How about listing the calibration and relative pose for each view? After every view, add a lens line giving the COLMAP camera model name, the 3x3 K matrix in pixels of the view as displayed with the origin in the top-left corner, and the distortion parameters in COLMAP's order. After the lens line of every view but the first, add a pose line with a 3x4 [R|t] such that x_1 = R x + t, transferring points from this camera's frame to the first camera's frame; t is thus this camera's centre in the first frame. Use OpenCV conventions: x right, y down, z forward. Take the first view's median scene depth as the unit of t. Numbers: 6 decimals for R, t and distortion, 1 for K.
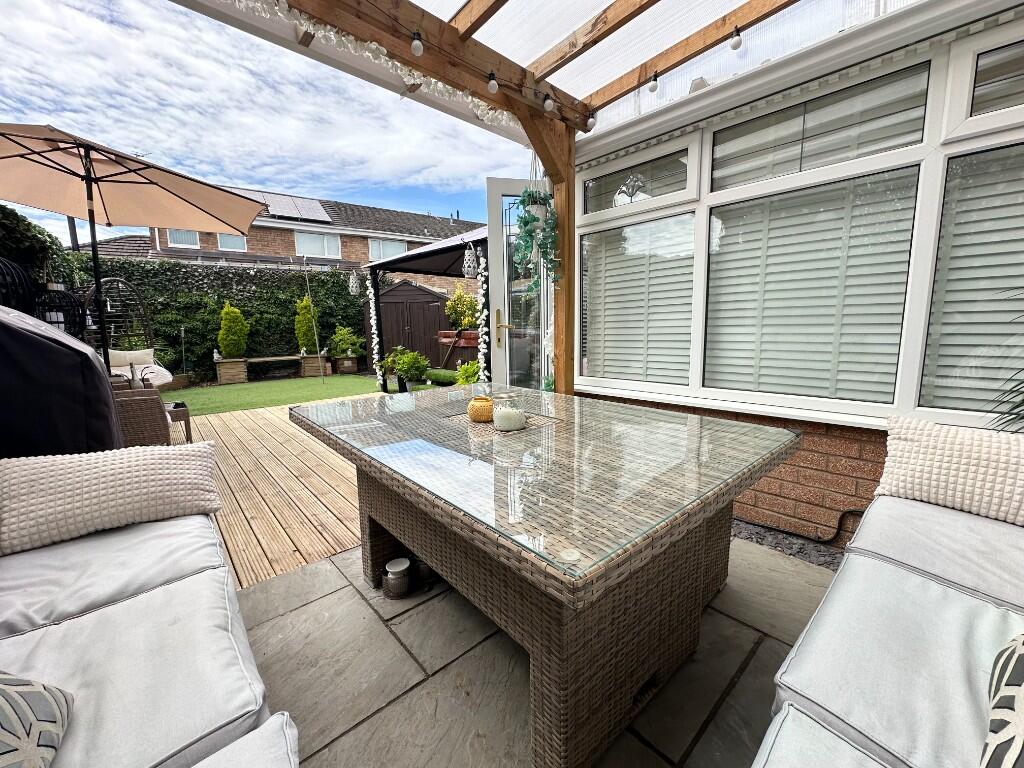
lens RADIAL K [[410.6, 0, 512.2], [0, 410.6, 380.8], [0, 0, 1]] dist [-0.002021, -0.000551]
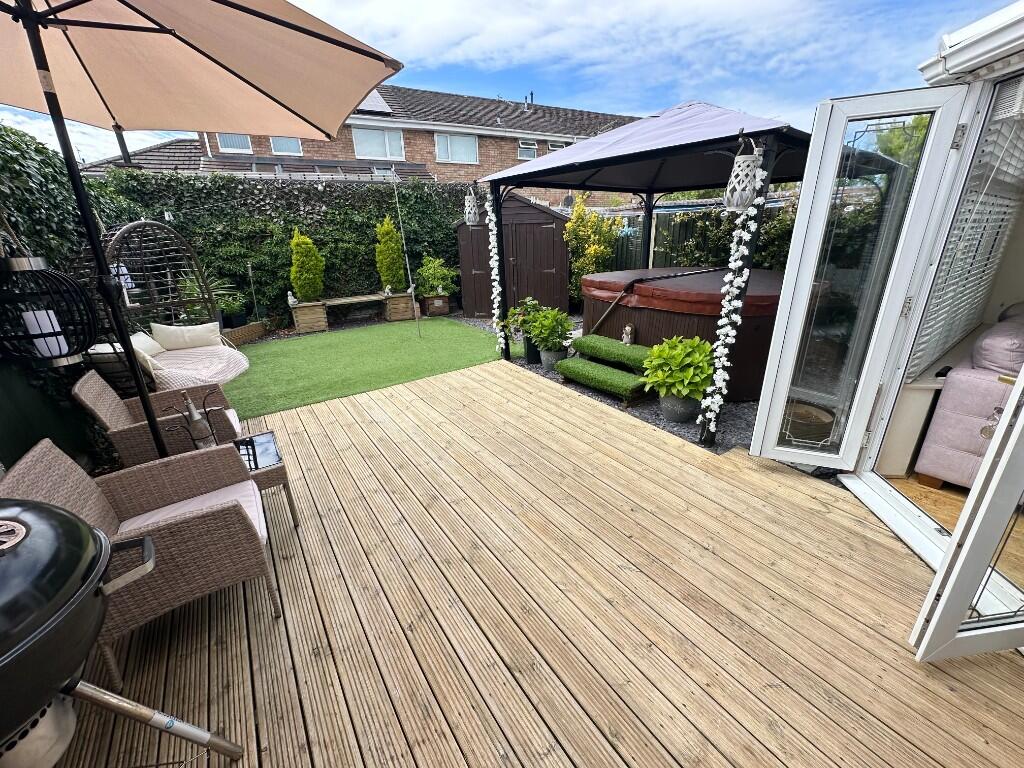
lens RADIAL K [[410.6, 0, 511.4], [0, 410.6, 380.0], [0, 0, 1]] dist [-0.002021, -0.000551]
pose [[0.992355, 0.033191, -0.118872, -0.174463], [-0.006689, 0.976208, 0.216732, -0.081143], [0.123237, -0.214280, 0.968967, 0.216025]]
